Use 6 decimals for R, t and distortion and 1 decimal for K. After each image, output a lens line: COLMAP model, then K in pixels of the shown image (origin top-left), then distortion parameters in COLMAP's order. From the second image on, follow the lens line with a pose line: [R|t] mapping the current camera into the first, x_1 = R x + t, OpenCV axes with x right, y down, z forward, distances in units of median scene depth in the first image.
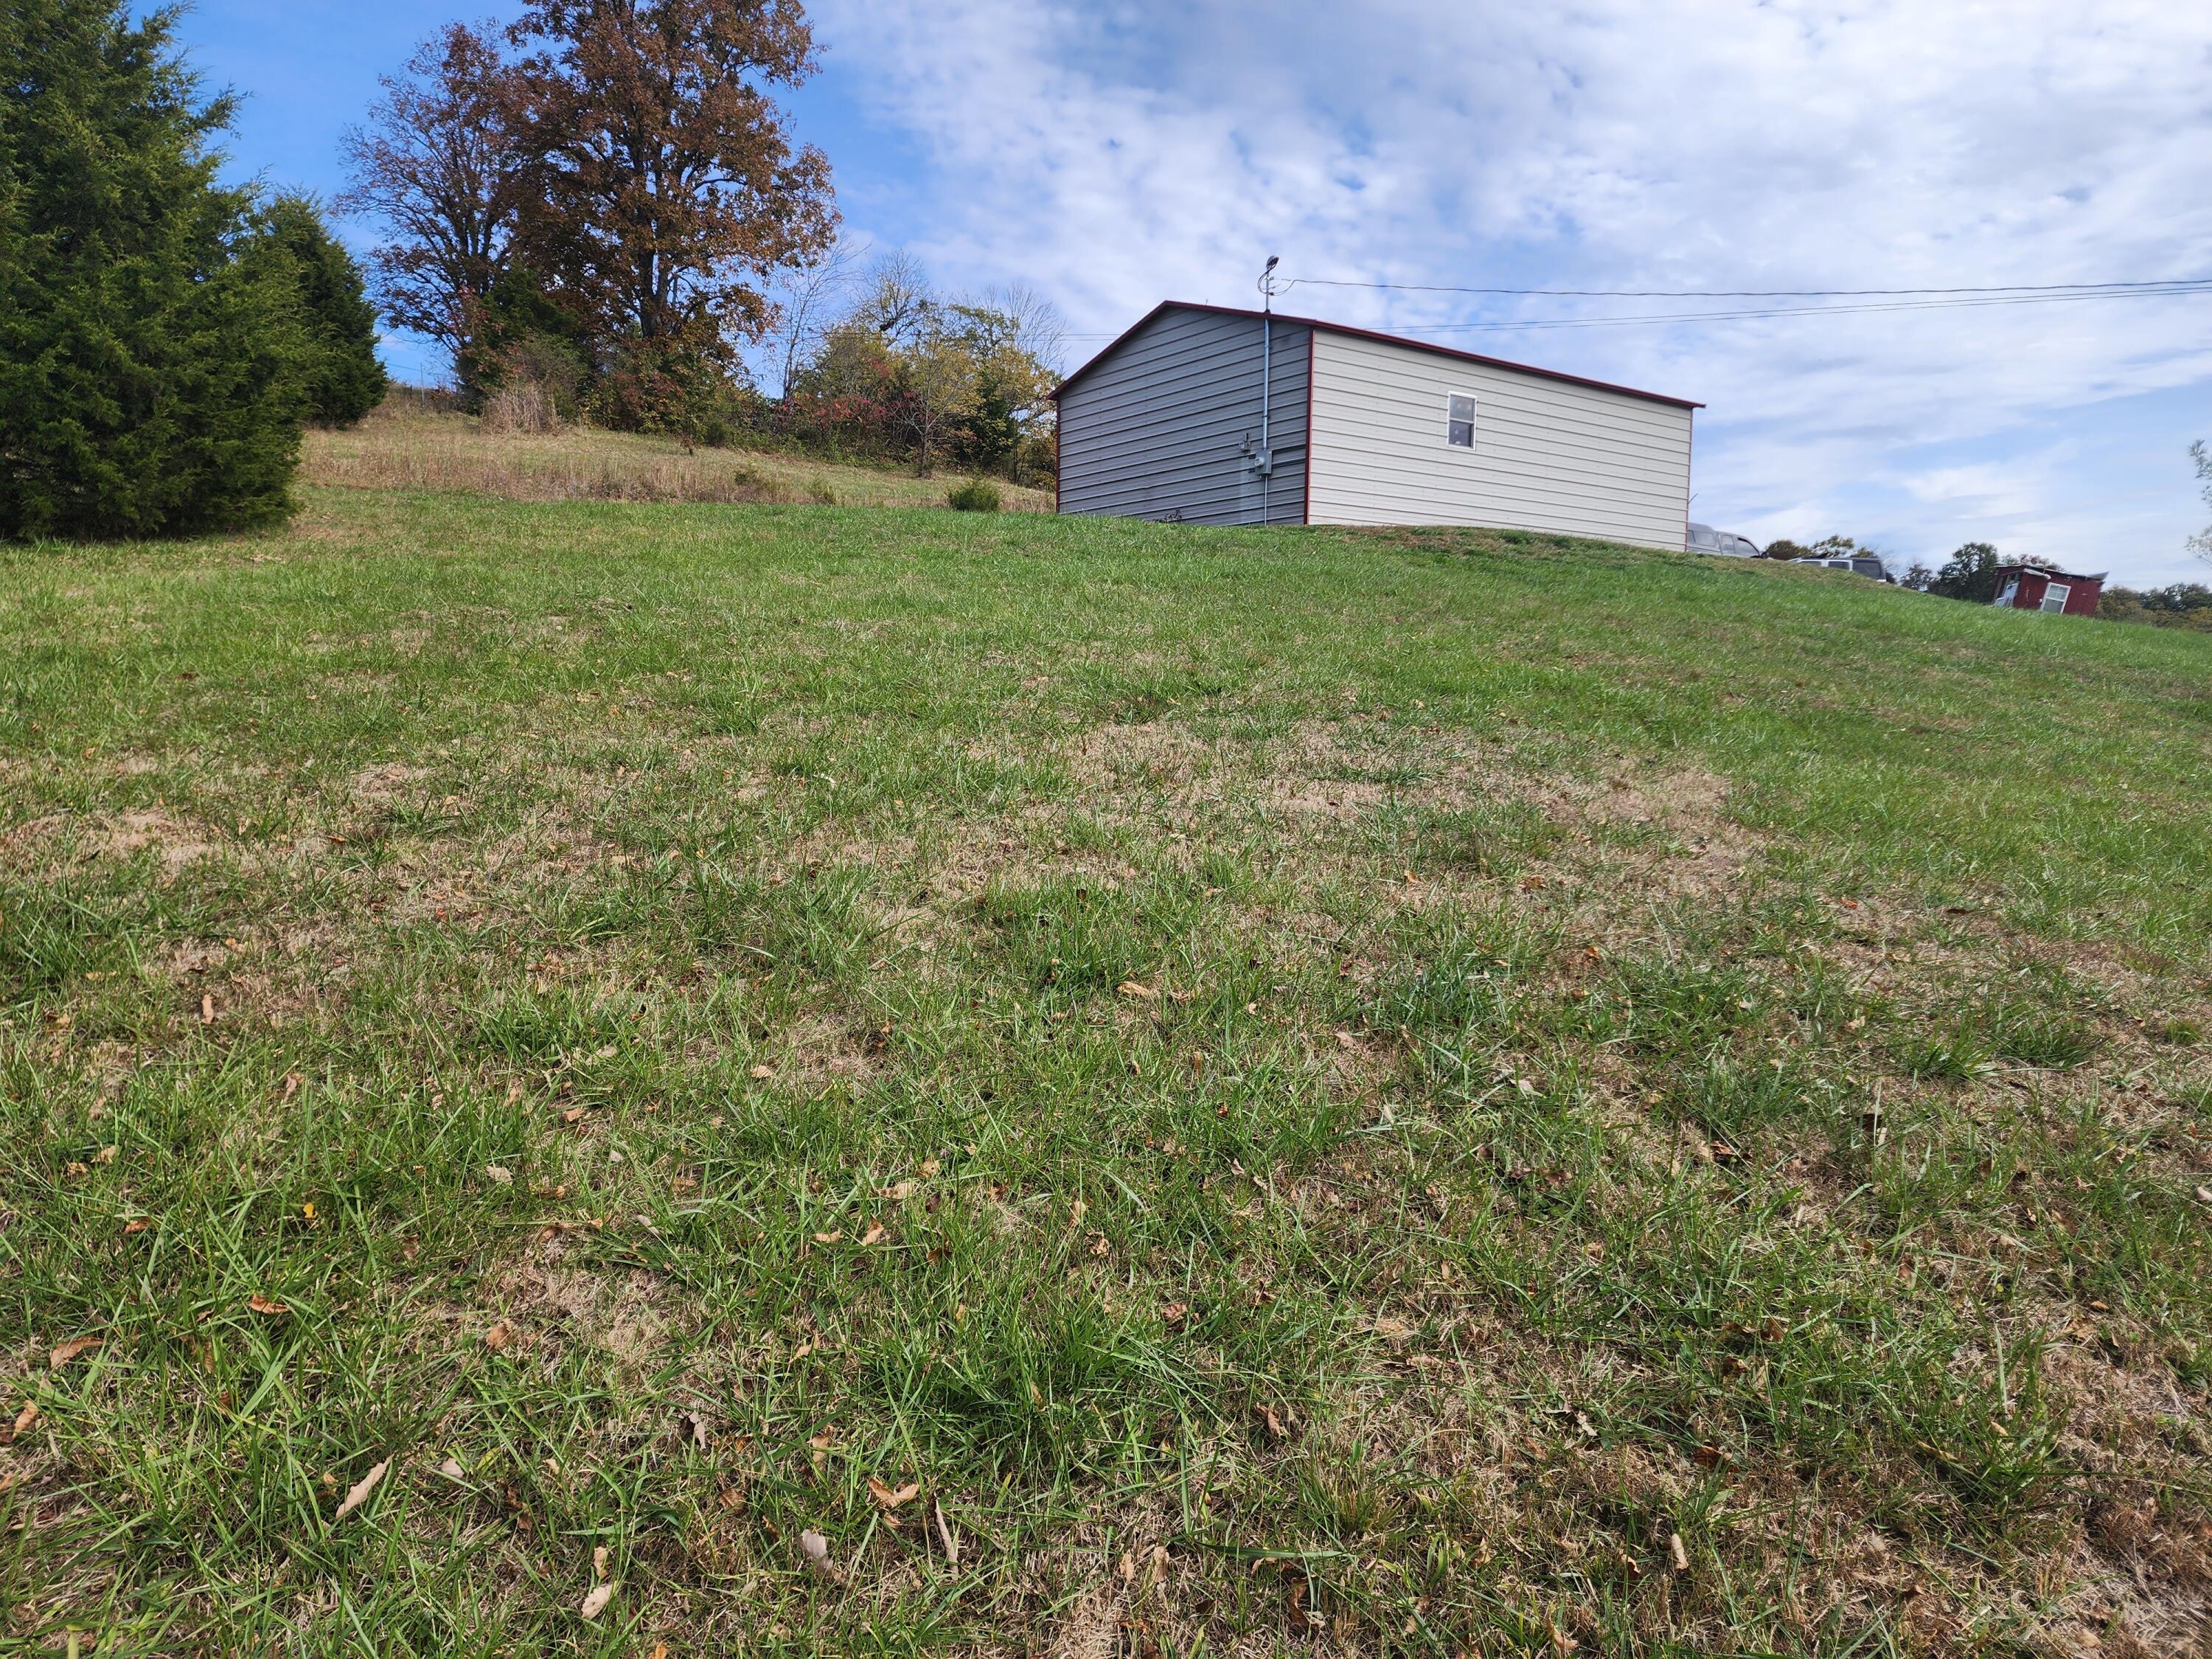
lens RADIAL K [[1439.3, 0, 1106.0], [0, 1439.3, 829.5], [0, 0, 1]] dist [0.078150, -0.073612]
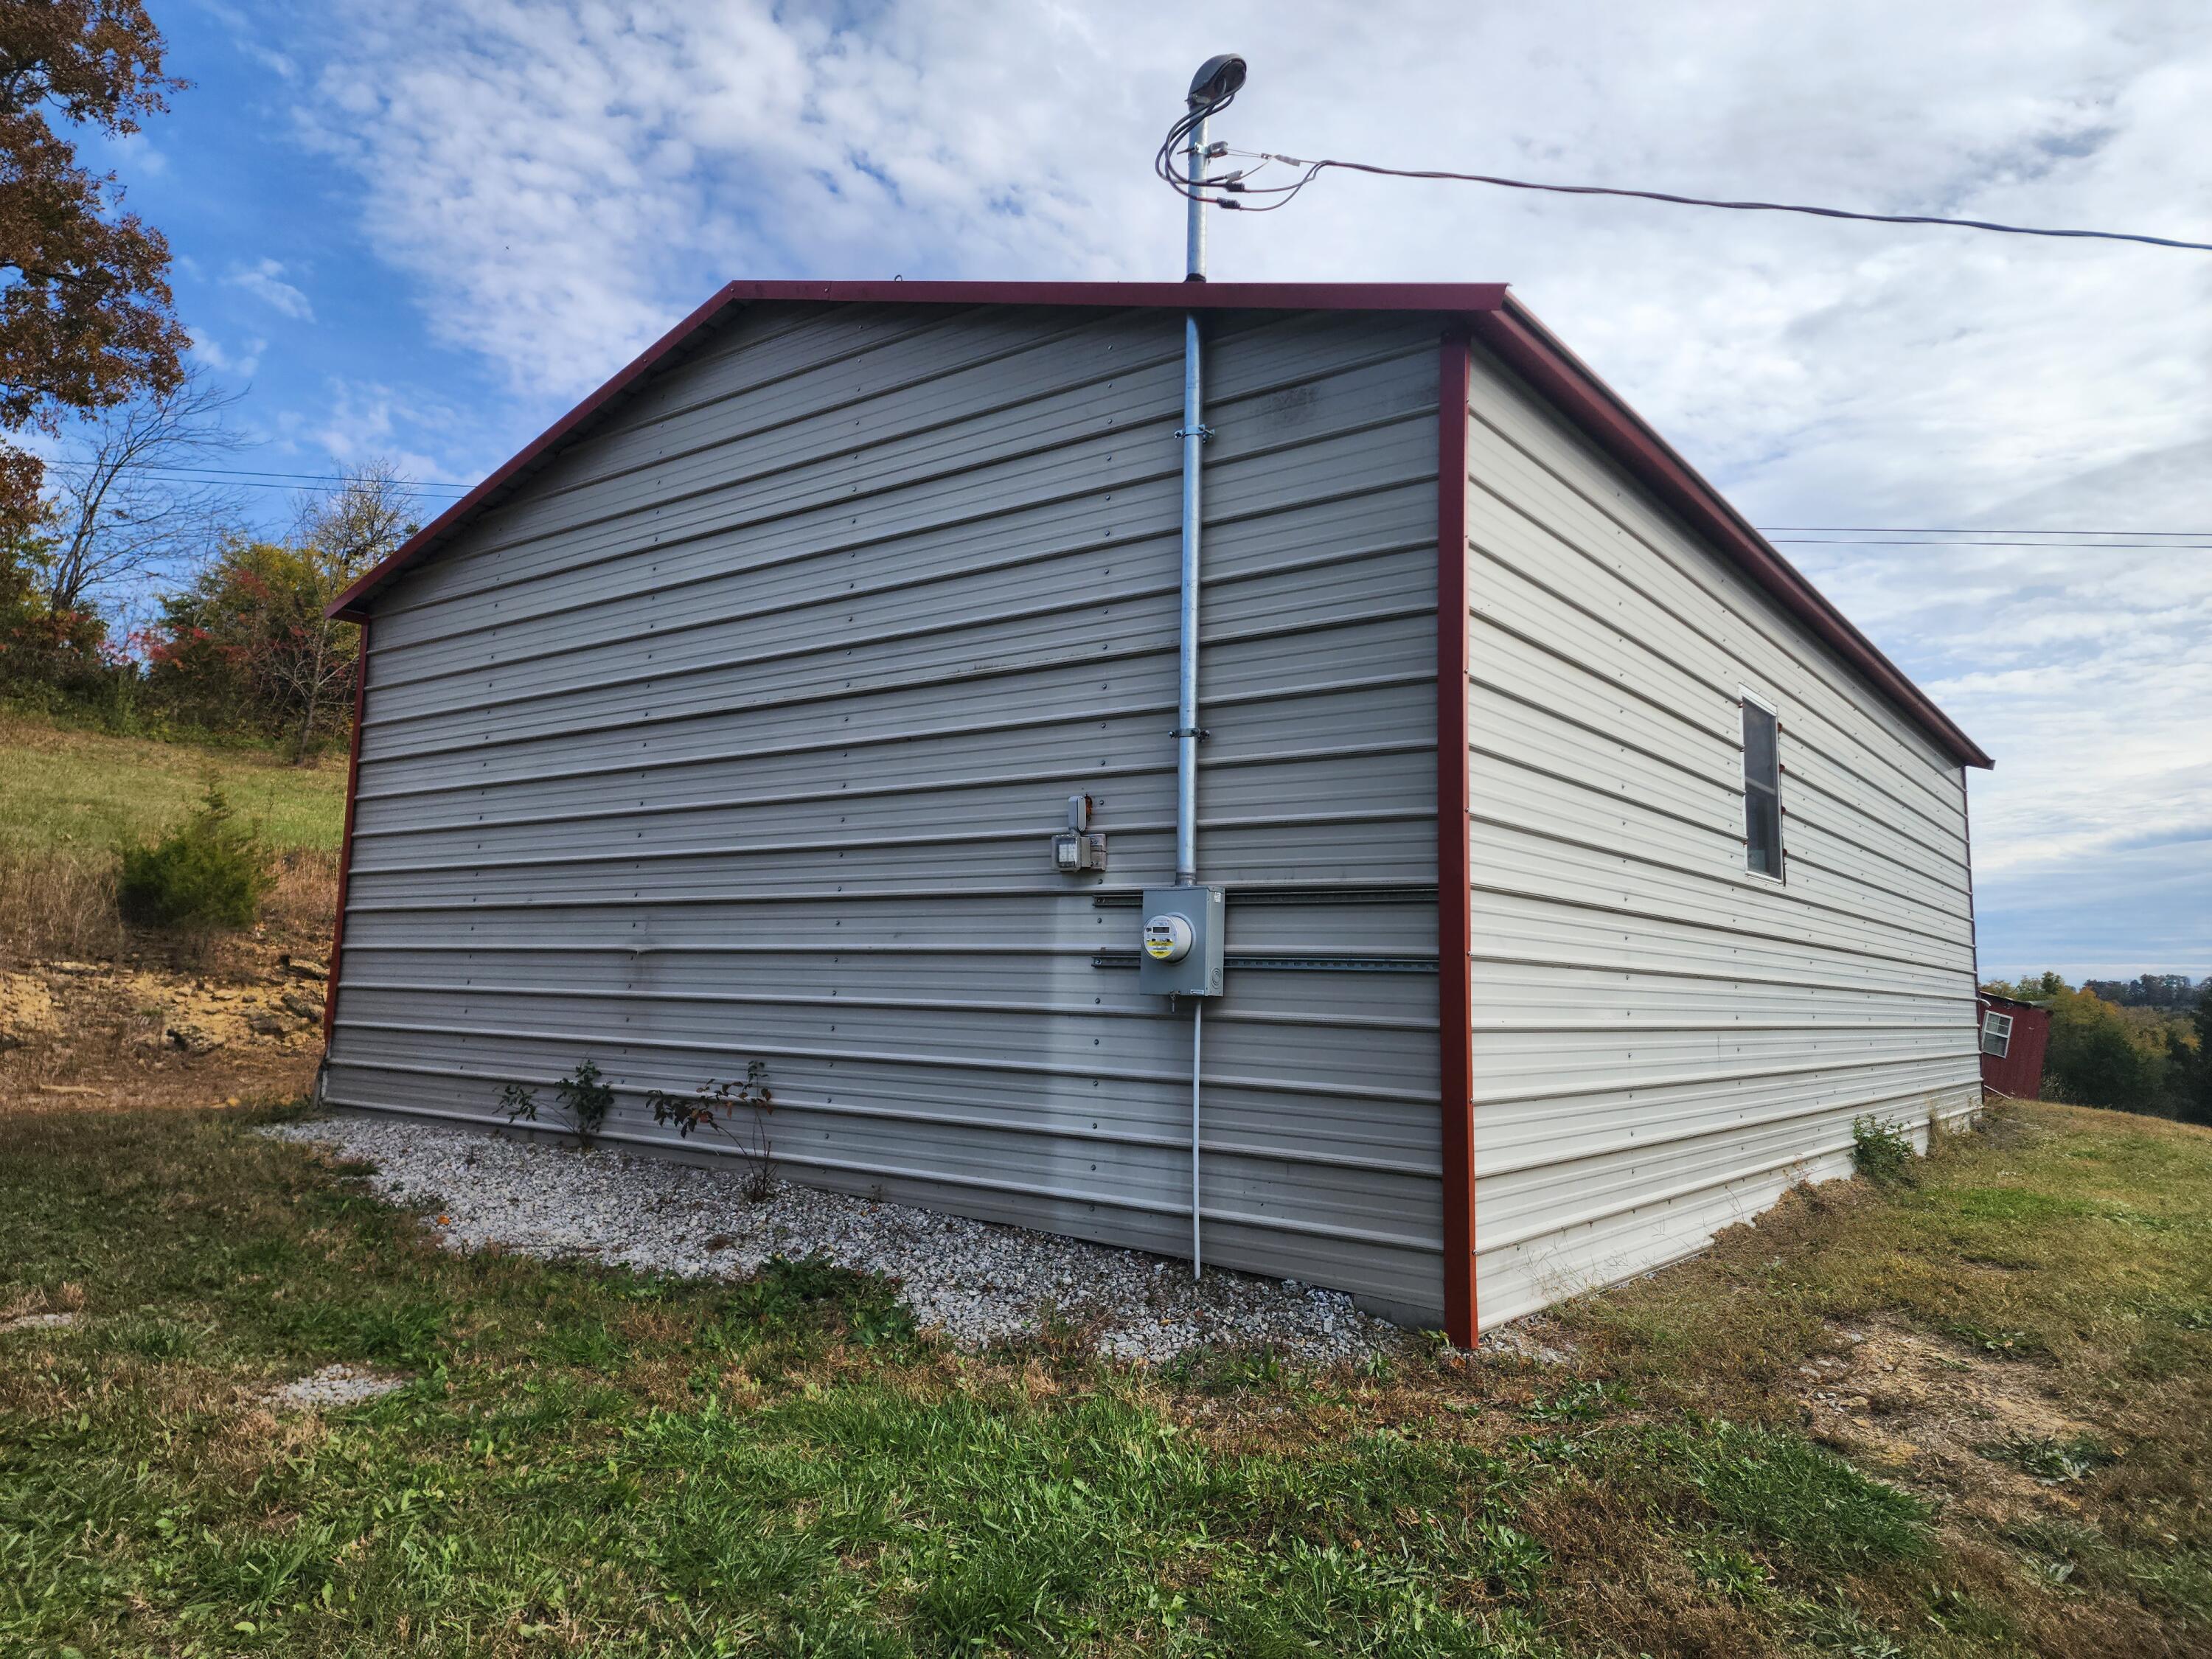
lens RADIAL K [[1439.3, 0, 1106.0], [0, 1439.3, 829.5], [0, 0, 1]] dist [0.078150, -0.073612]
pose [[0.967474, 0.038494, 0.250024, 0.068489], [0.012030, 0.980236, -0.197466, -0.350690], [-0.252684, 0.194051, 0.947890, 1.228706]]
